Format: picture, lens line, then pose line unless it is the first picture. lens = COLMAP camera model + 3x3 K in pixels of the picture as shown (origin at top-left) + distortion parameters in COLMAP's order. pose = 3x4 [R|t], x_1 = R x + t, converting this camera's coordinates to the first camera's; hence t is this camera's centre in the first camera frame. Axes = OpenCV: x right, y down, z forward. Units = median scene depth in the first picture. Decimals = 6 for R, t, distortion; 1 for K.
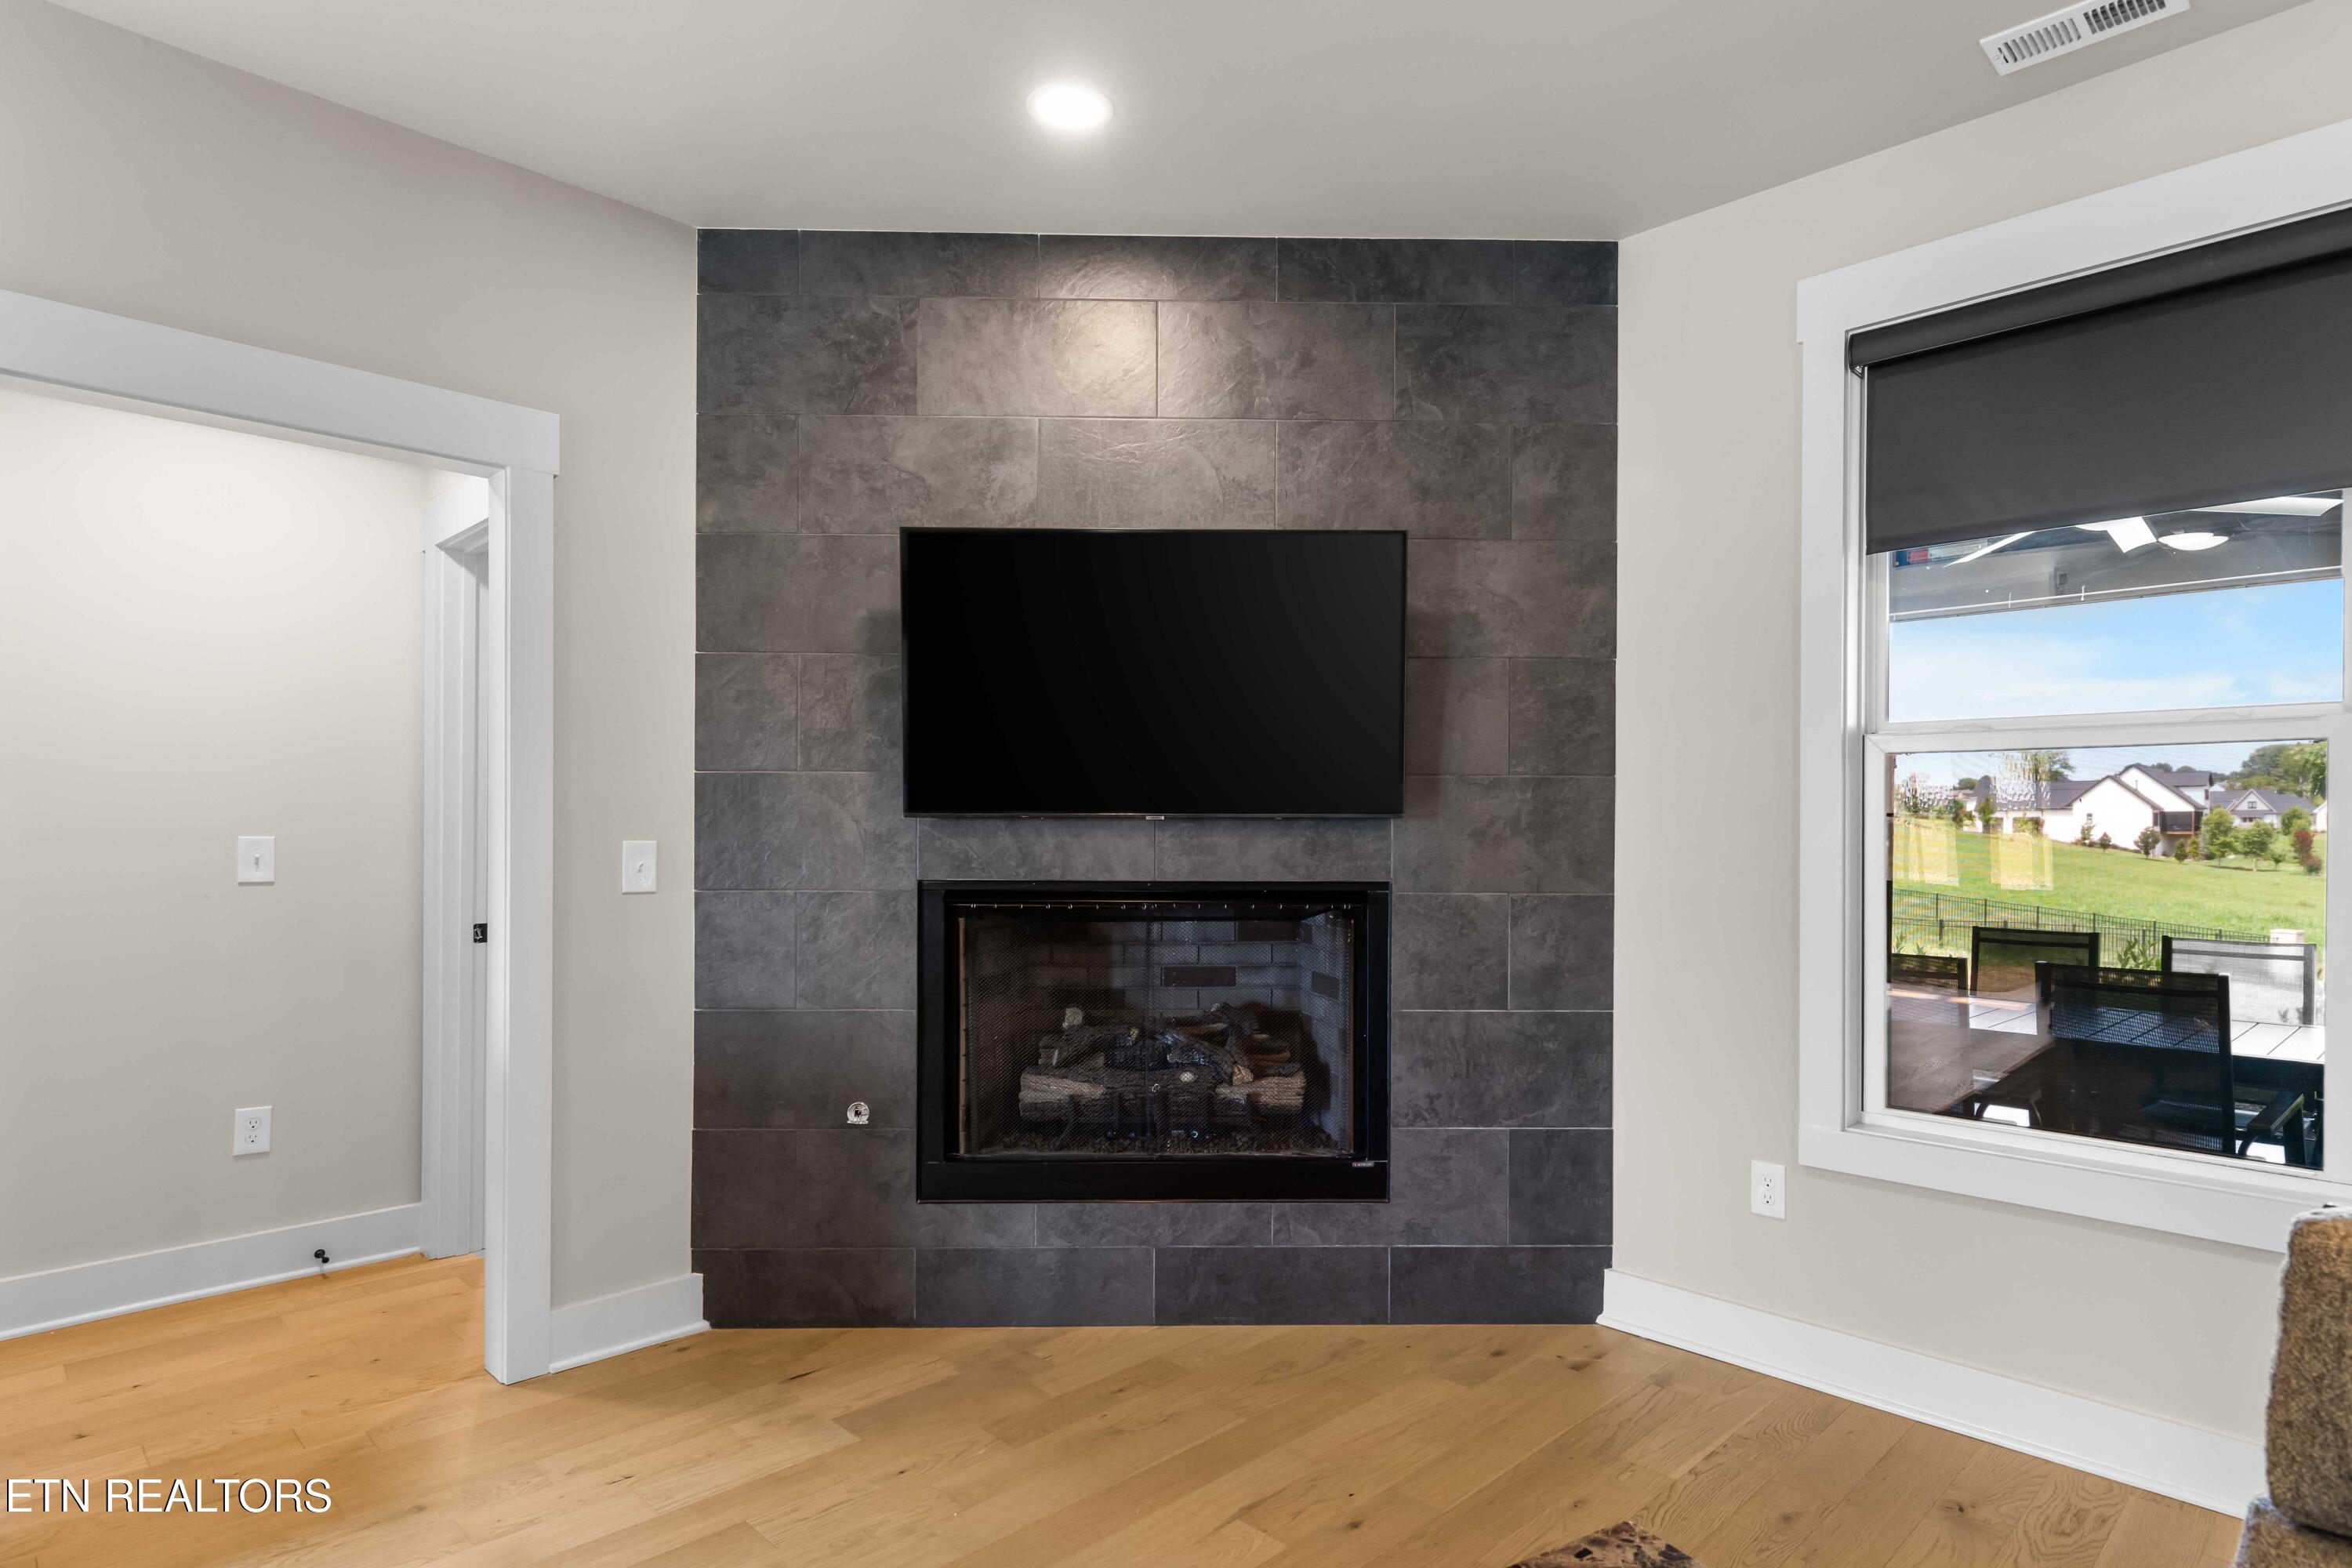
lens RADIAL K [[1282.0, 0, 1177.9], [0, 1282.0, 832.5], [0, 0, 1]] dist [0.014489, -0.000542]
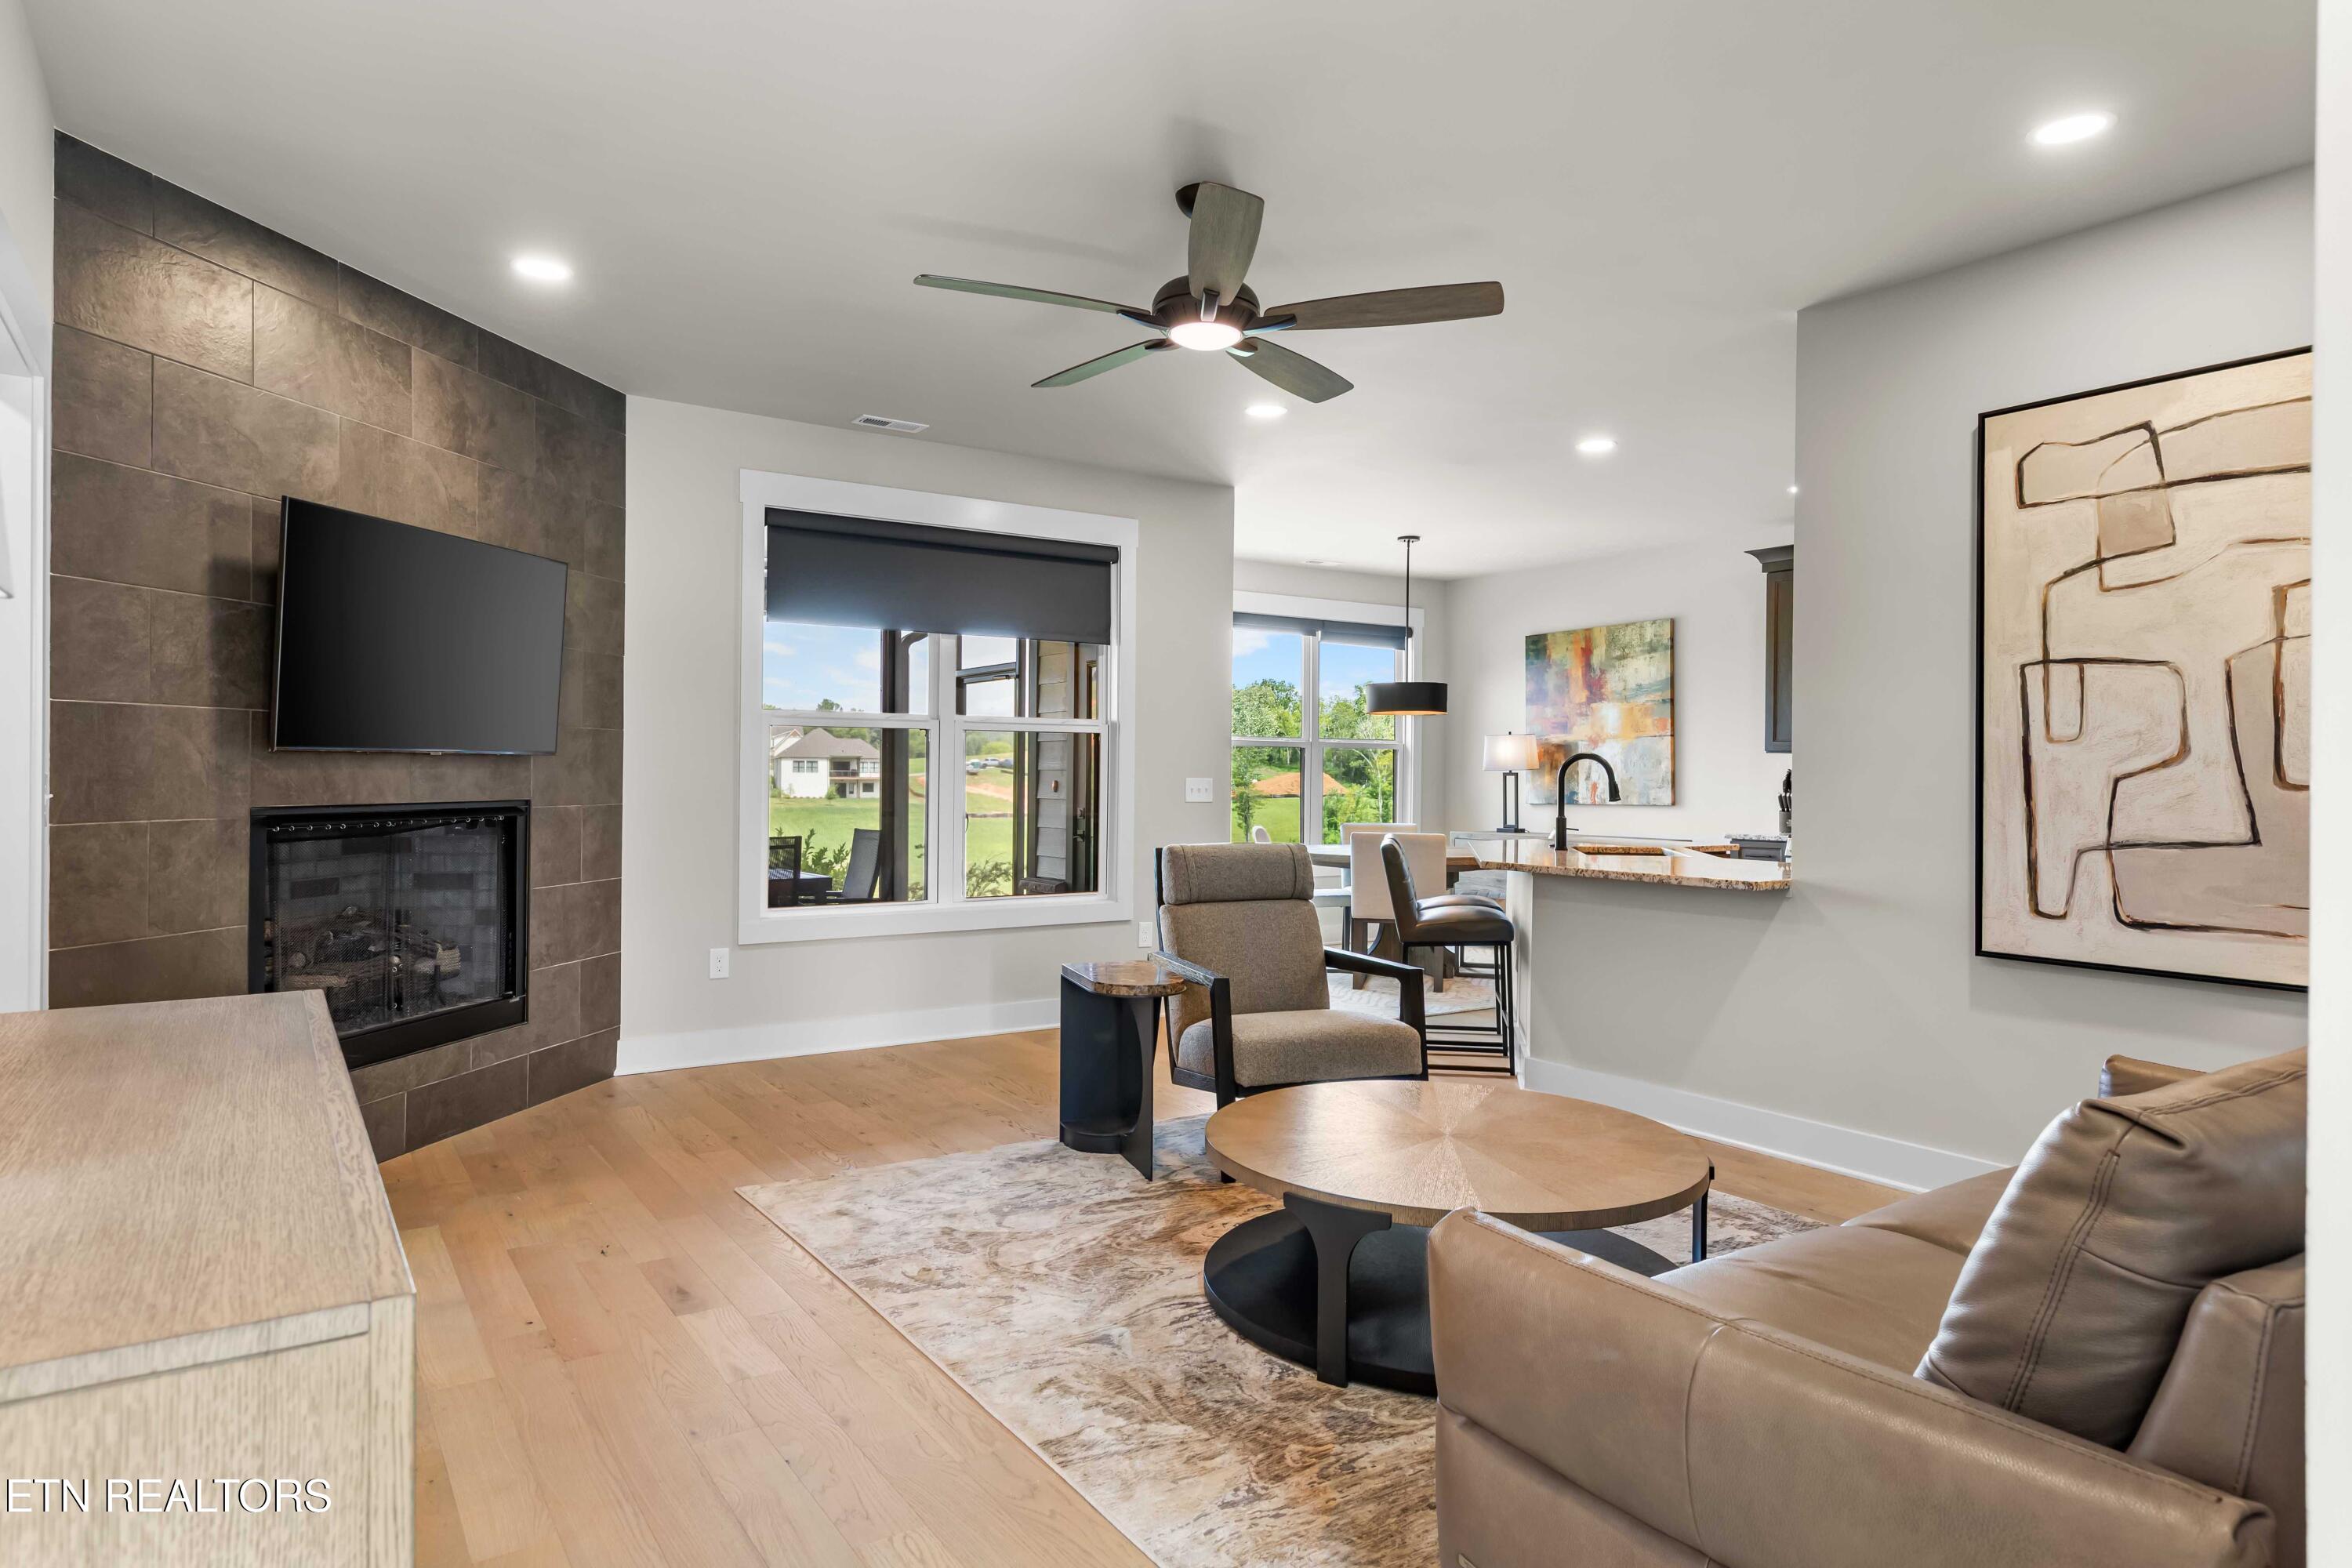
lens RADIAL K [[1406.1, 0, 1176.0], [0, 1406.1, 784.0], [0, 0, 1]] dist [-0.001721, -0.000911]
pose [[0.203718, -0.011417, 0.978963, -1.224232], [-0.004346, 0.999912, 0.012566, -0.001577], [-0.979020, -0.006815, 0.203650, -0.025227]]
